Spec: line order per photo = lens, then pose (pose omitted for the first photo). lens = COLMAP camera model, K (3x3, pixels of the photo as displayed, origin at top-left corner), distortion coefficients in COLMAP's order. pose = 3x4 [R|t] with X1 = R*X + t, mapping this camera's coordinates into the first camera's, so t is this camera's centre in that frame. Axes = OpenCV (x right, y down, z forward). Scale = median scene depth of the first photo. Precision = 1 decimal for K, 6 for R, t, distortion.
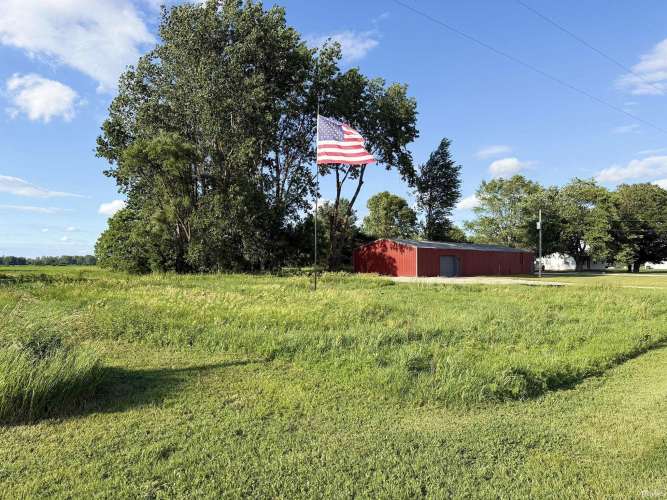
lens RADIAL K [[467.7, 0, 334.4], [0, 467.7, 247.5], [0, 0, 1]] dist [0.049650, -0.052814]
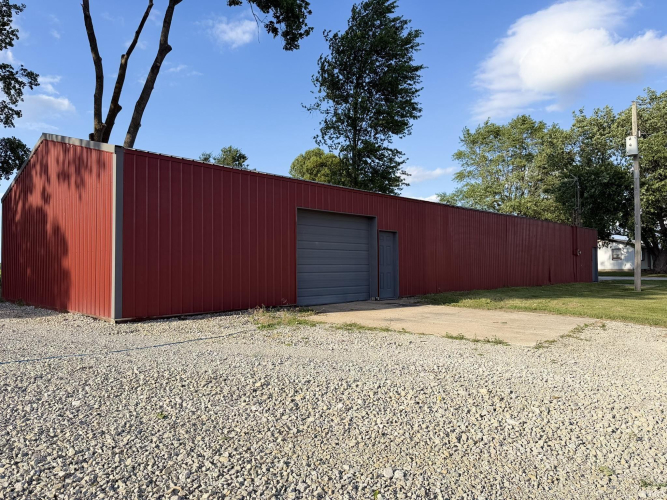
lens RADIAL K [[467.7, 0, 332.4], [0, 467.7, 250.7], [0, 0, 1]] dist [0.049650, -0.052814]
pose [[0.999228, 0.004227, 0.039054, 0.166628], [-0.004741, 0.999903, 0.013067, 0.022169], [-0.038995, -0.013242, 0.999152, 0.548240]]
